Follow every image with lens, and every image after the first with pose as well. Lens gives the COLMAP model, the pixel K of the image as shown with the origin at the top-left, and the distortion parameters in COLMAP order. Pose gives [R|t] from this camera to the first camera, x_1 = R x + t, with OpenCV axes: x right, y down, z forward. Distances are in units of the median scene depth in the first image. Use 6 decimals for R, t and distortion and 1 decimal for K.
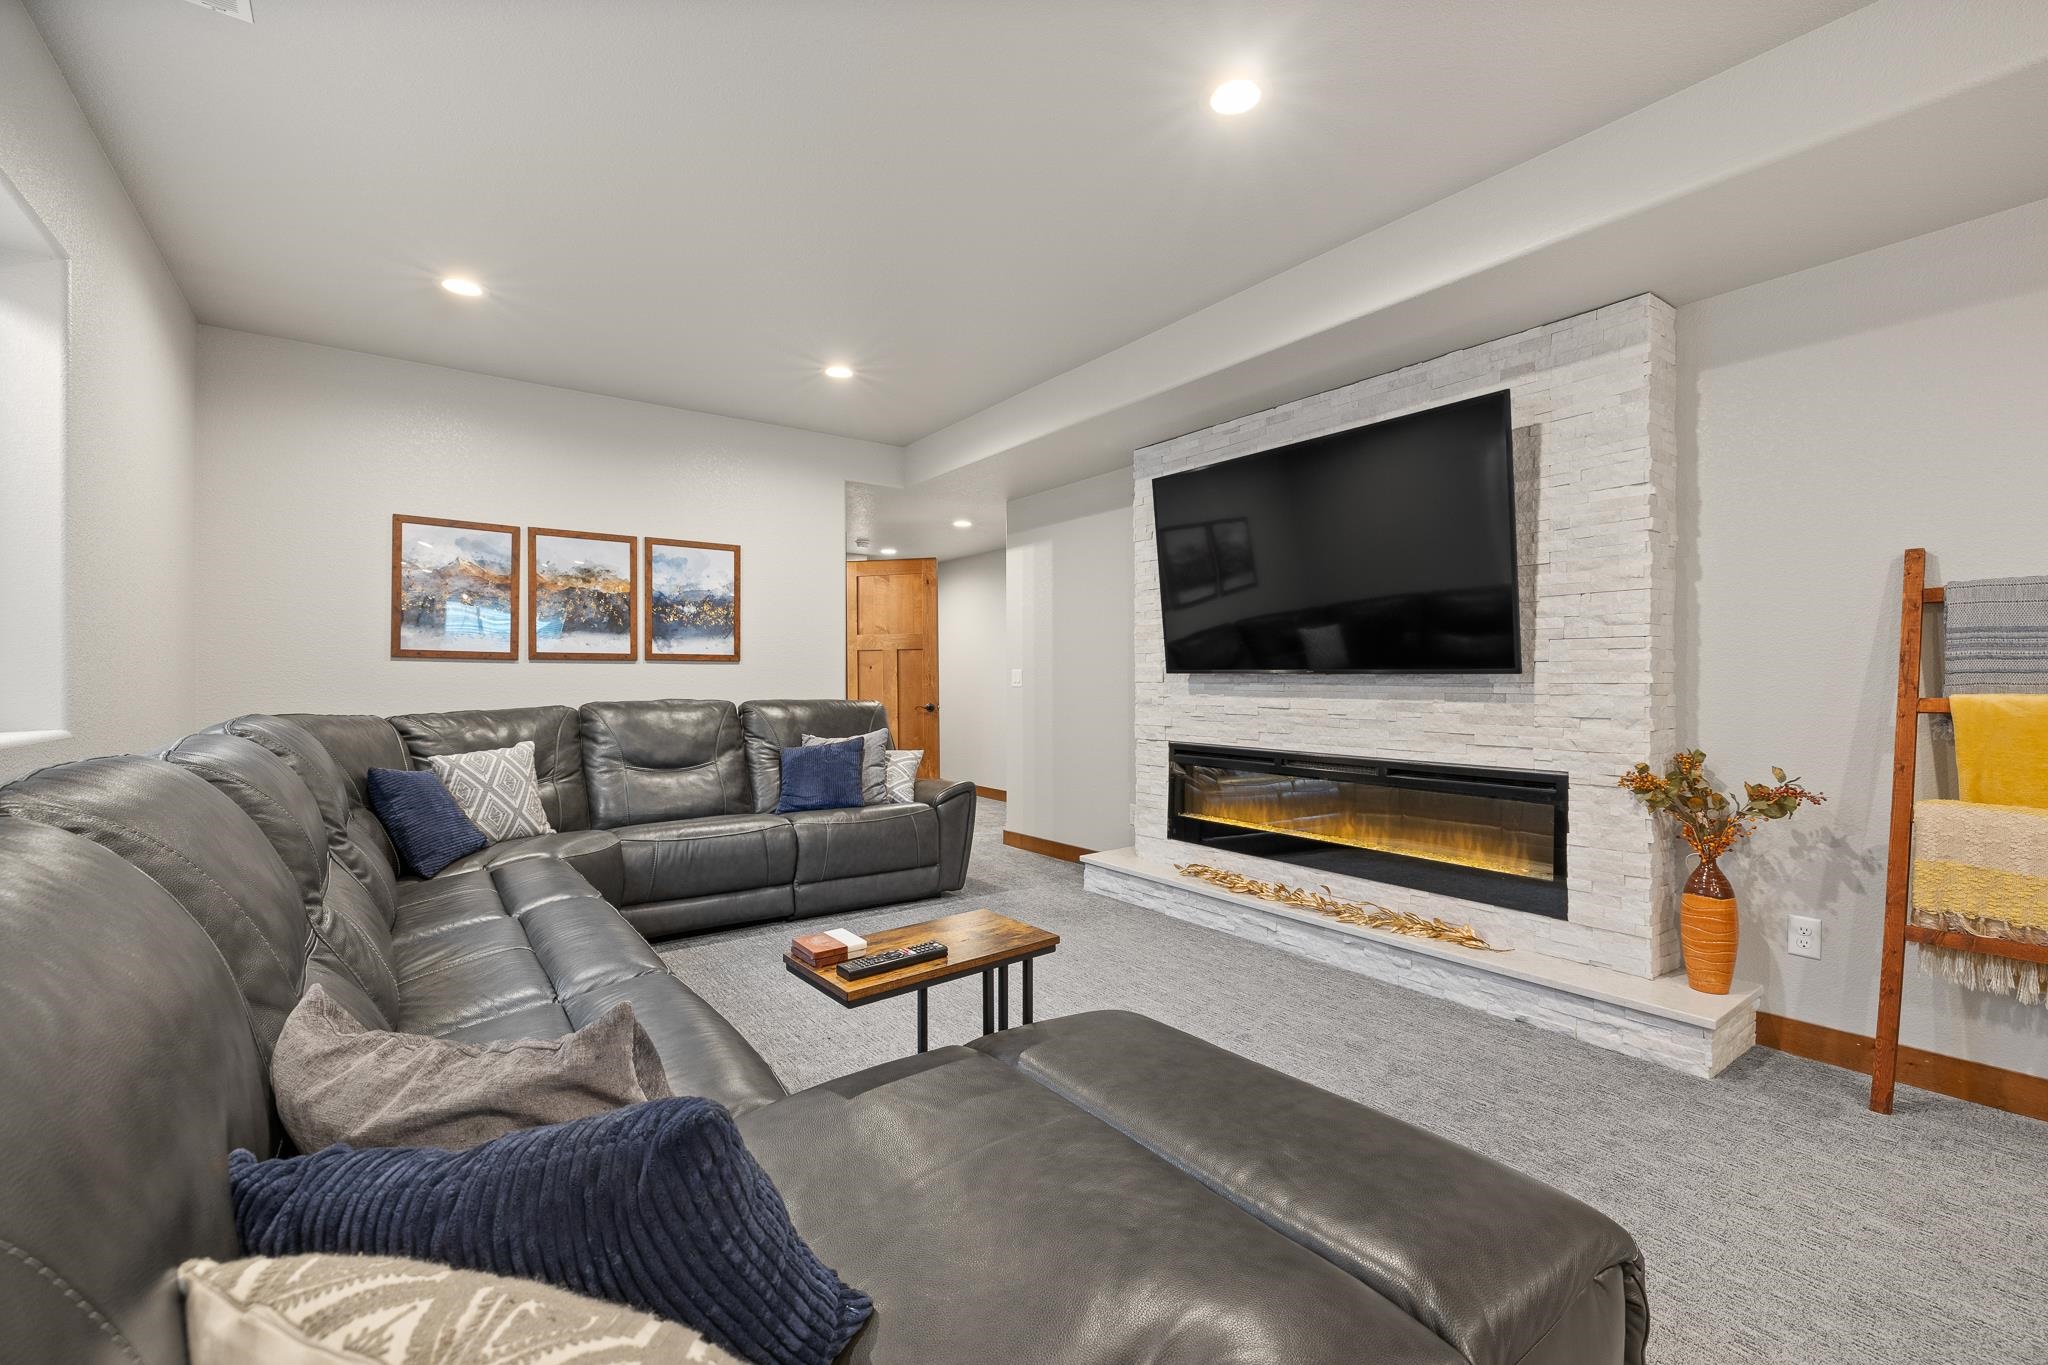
lens RADIAL K [[851.8, 0, 1024.9], [0, 851.8, 684.7], [0, 0, 1]] dist [-0.002303, 0.000009]
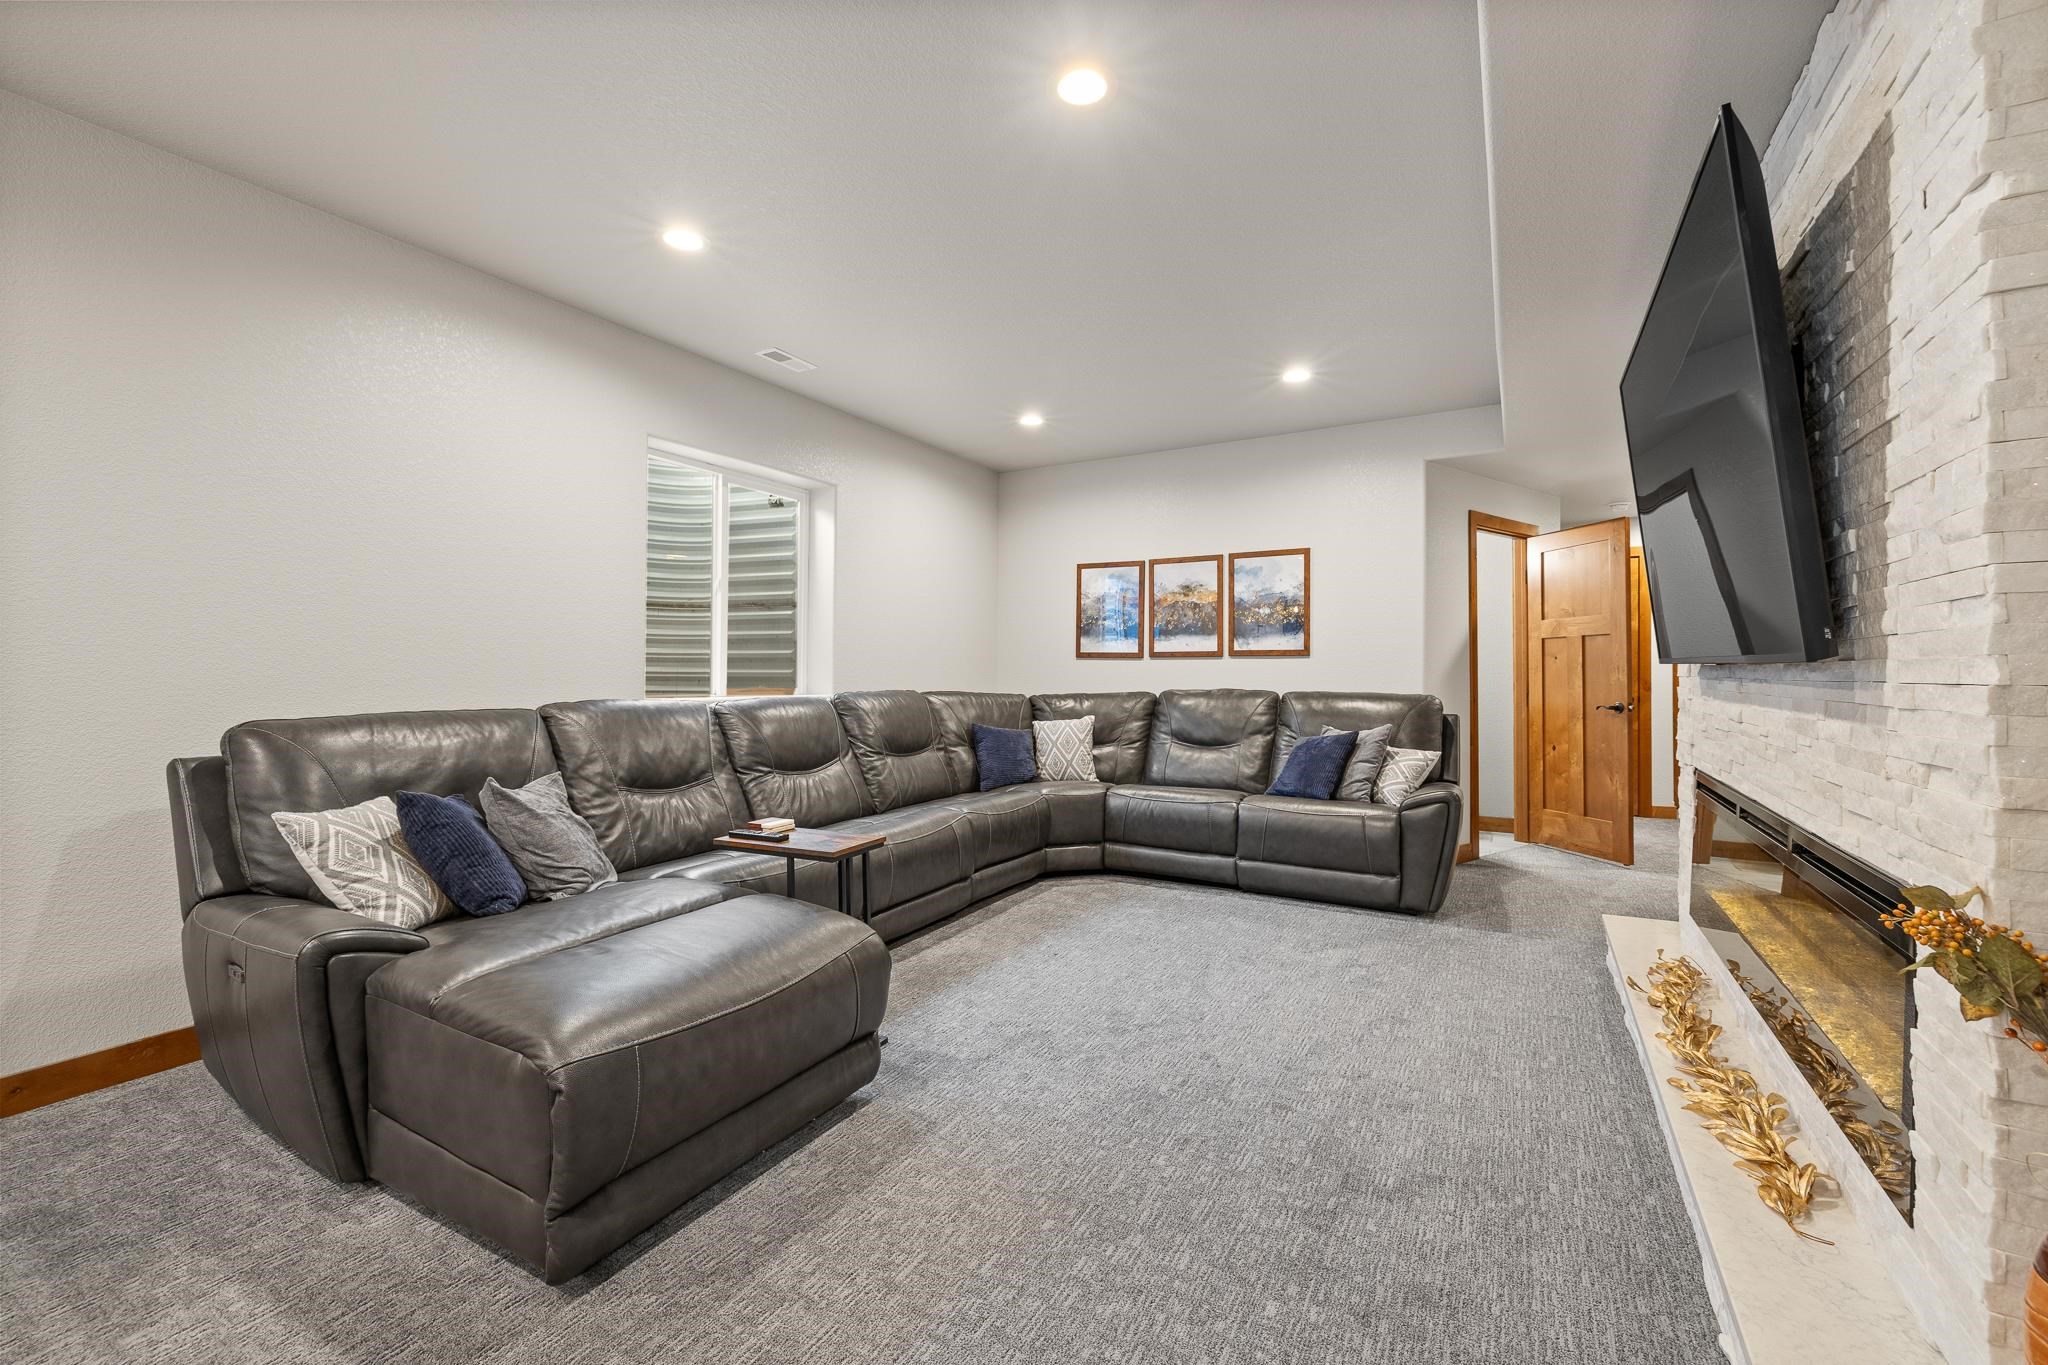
lens RADIAL K [[851.8, 0, 1036.0], [0, 851.8, 678.6], [0, 0, 1]] dist [-0.002303, 0.000009]
pose [[0.411991, 0.006965, -0.911161, 0.557317], [-0.005002, 0.999973, 0.005382, -0.002488], [0.911174, 0.002341, 0.412015, 0.269285]]
